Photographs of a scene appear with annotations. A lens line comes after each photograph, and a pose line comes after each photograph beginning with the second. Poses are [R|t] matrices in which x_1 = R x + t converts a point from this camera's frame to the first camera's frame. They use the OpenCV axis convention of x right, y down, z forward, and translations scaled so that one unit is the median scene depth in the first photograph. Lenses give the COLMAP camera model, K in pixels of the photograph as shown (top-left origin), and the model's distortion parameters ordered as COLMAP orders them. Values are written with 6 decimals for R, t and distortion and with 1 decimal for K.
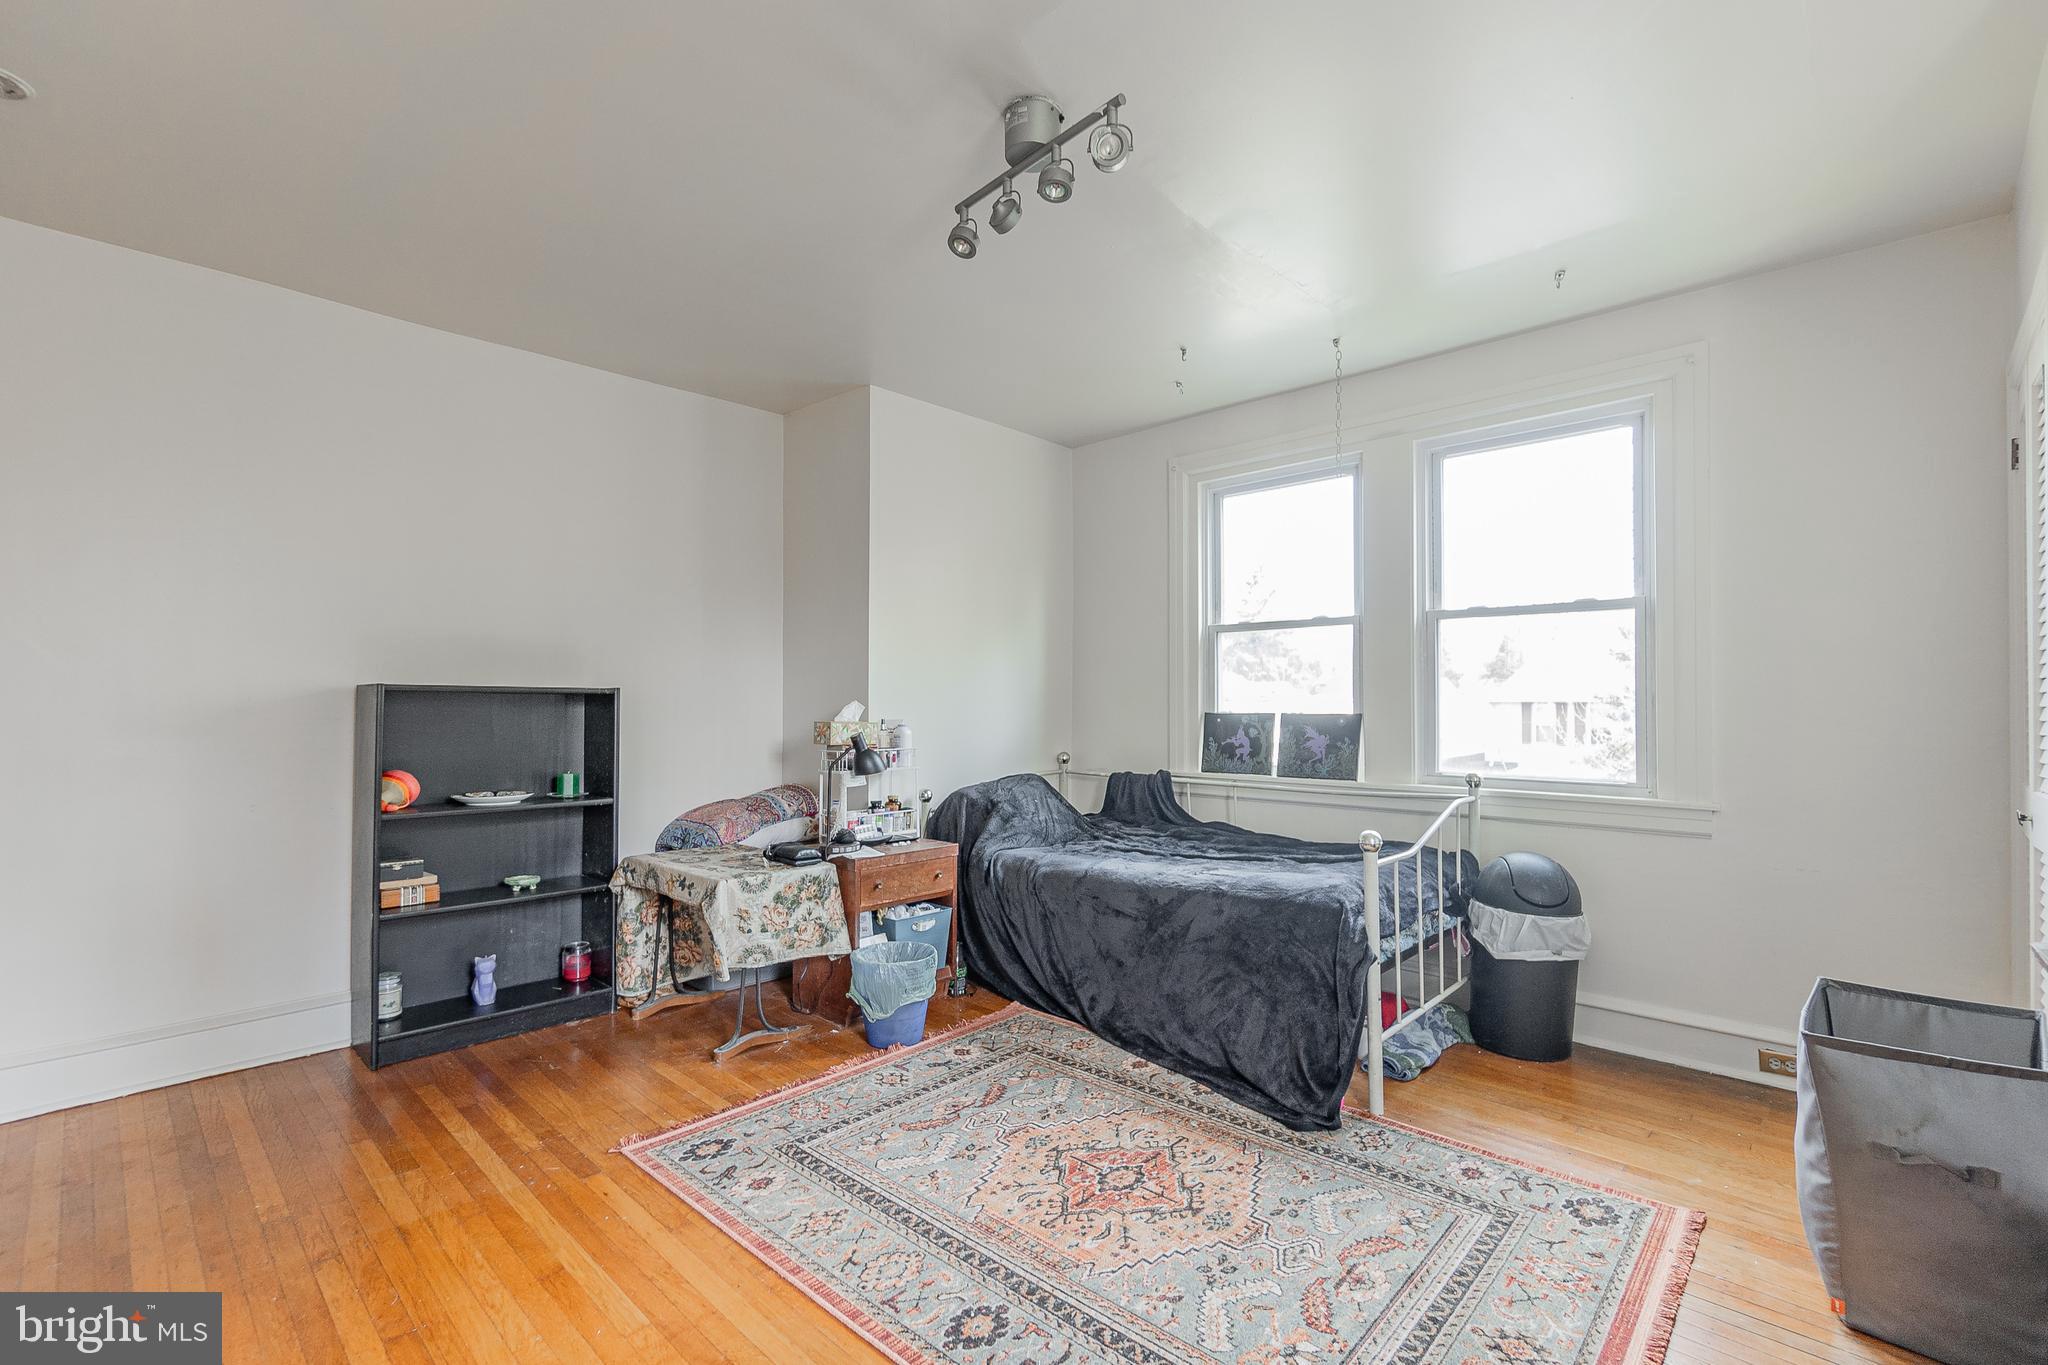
lens RADIAL K [[897.5, 0, 1028.3], [0, 897.5, 690.4], [0, 0, 1]] dist [-0.002494, -0.000134]
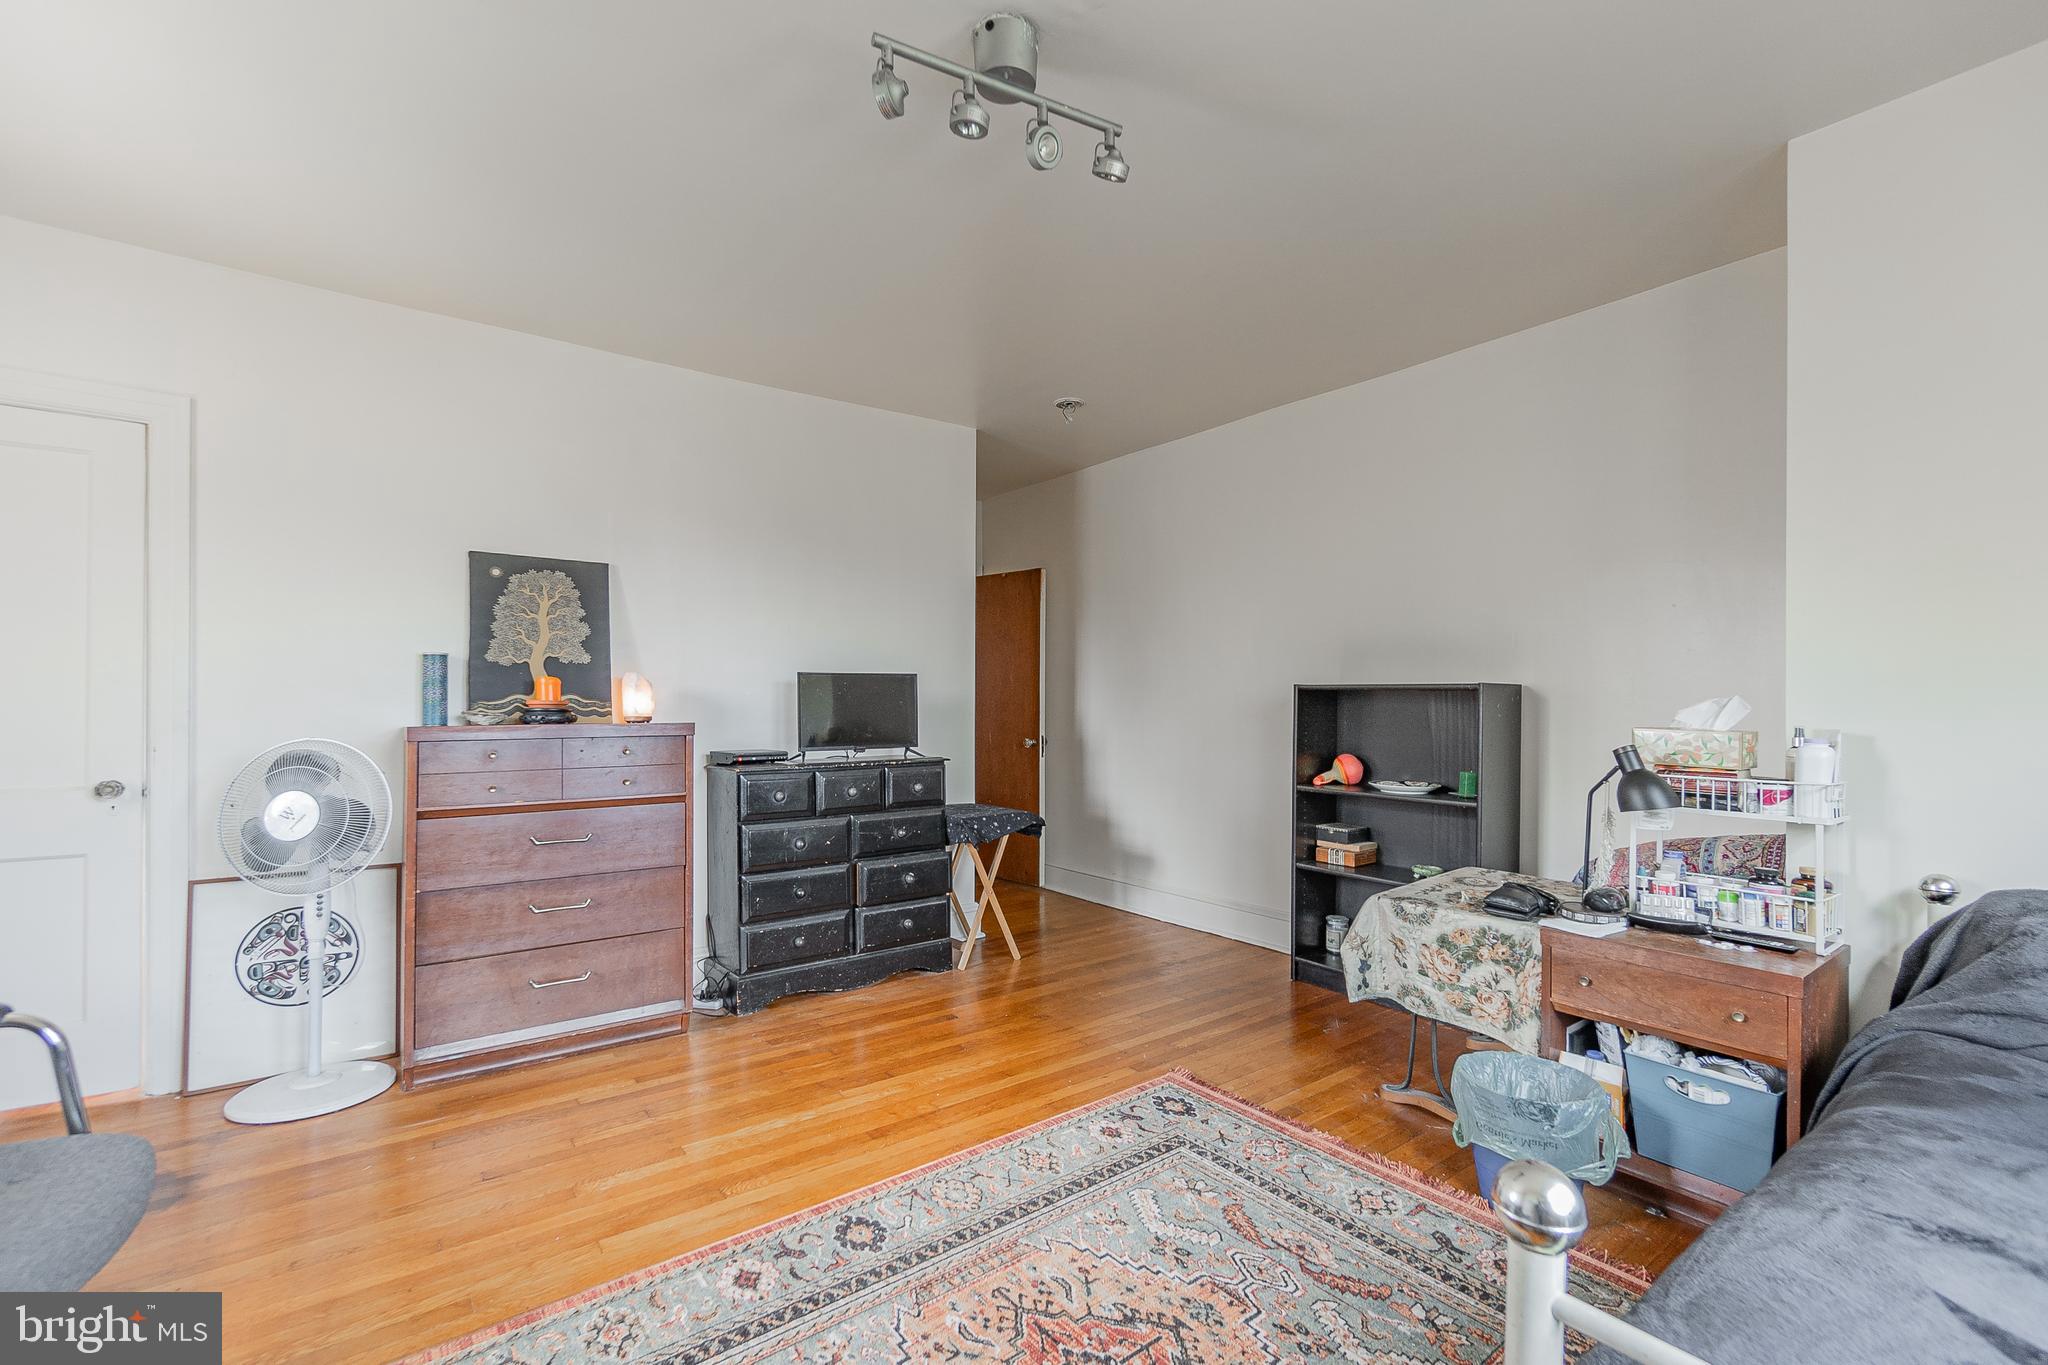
lens RADIAL K [[897.5, 0, 1028.0], [0, 897.5, 694.9], [0, 0, 1]] dist [-0.002494, -0.000134]
pose [[-0.159601, -0.006011, -0.987163, 0.608265], [0.013783, 0.999870, -0.008317, 0.012543], [0.987085, -0.014933, -0.159497, 0.806572]]
